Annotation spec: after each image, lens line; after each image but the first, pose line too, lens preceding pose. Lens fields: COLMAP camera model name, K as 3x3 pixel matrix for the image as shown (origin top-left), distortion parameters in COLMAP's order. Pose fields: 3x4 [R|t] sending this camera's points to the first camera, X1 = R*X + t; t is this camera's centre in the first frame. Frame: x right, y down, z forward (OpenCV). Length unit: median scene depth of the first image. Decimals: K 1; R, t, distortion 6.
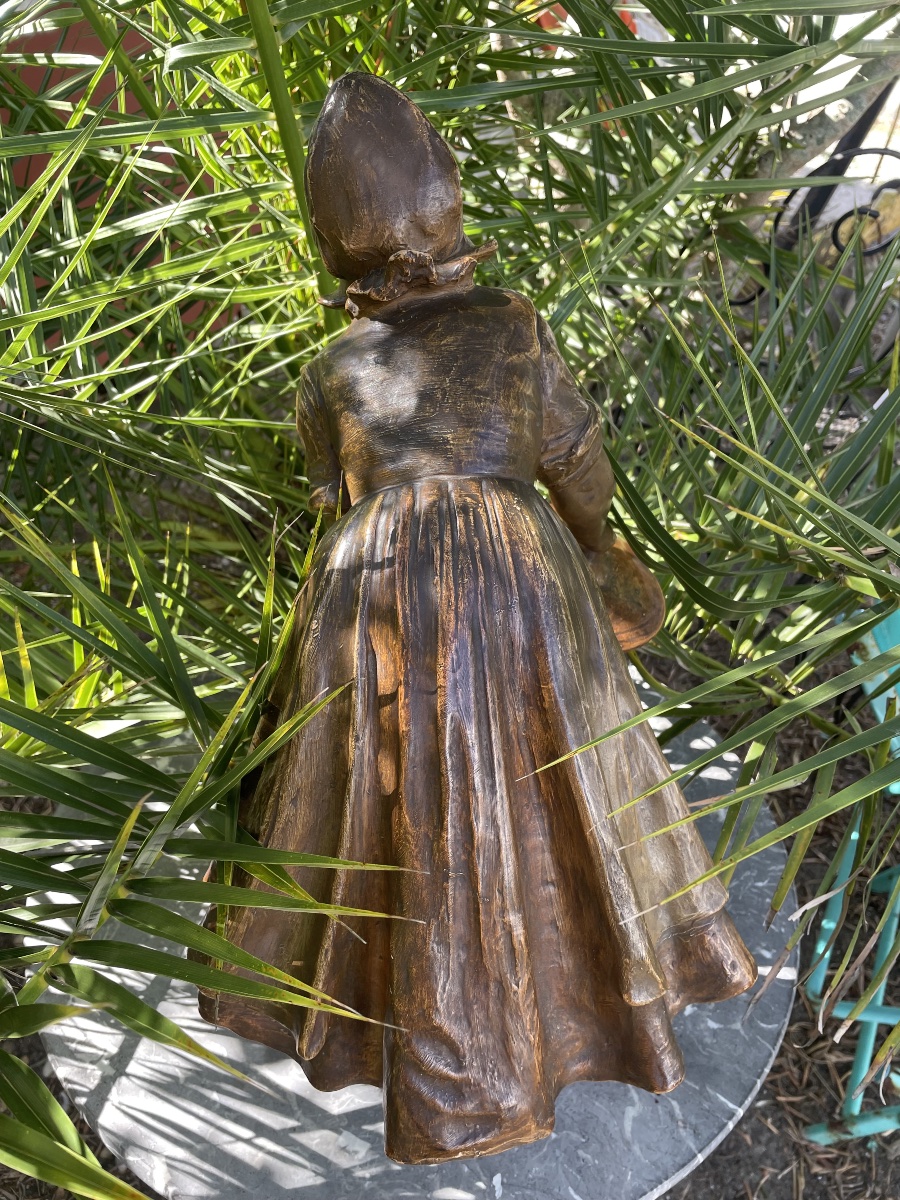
lens RADIAL K [[1004.6, 0, 447.9], [0, 1004.6, 523.6], [0, 0, 1]] dist [0.102791, -0.141438]
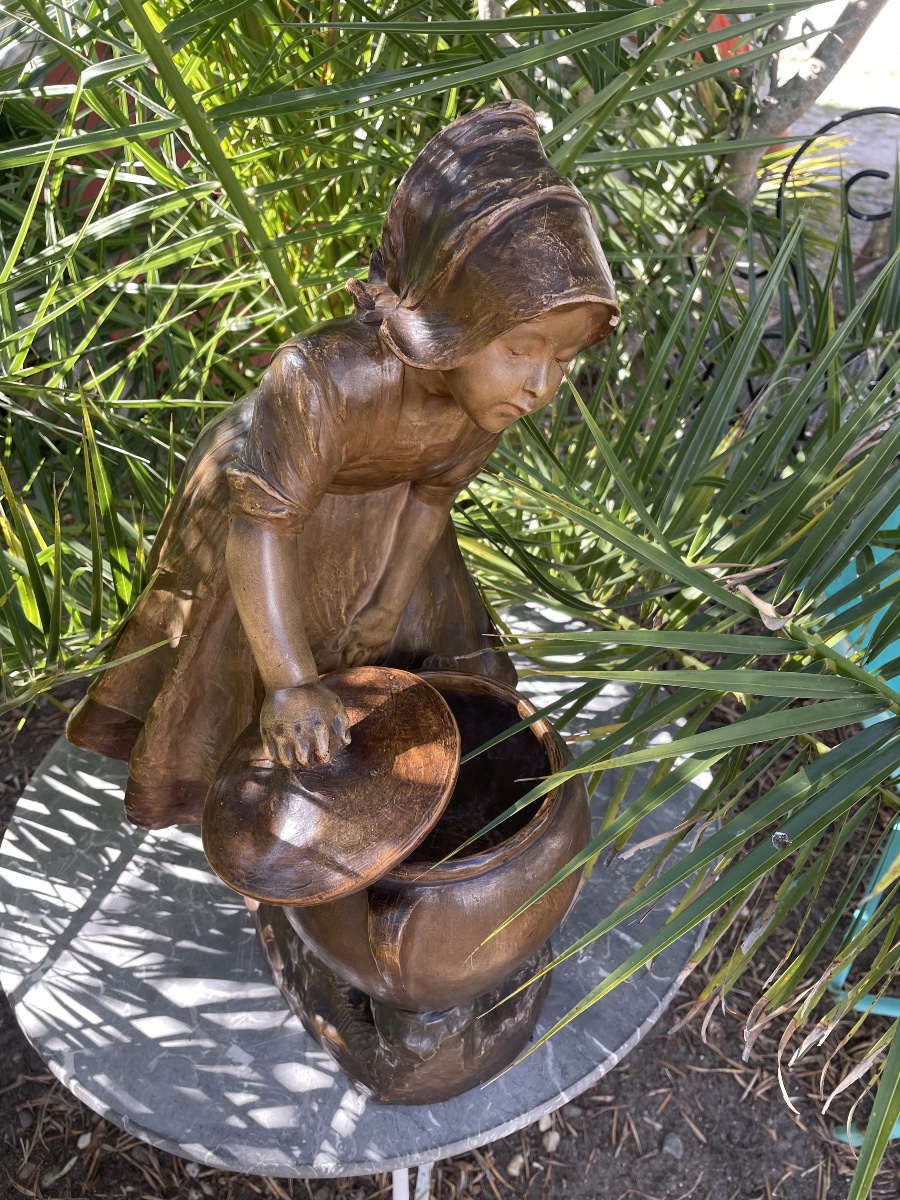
lens RADIAL K [[1016.8, 0, 452.1], [0, 1016.8, 518.9], [0, 0, 1]] dist [0.084484, -0.119781]
pose [[0.984354, -0.019214, -0.175152, 0.244416], [0.016254, 0.999700, -0.018316, 0.044793], [0.175452, 0.015182, 0.984371, -0.033068]]
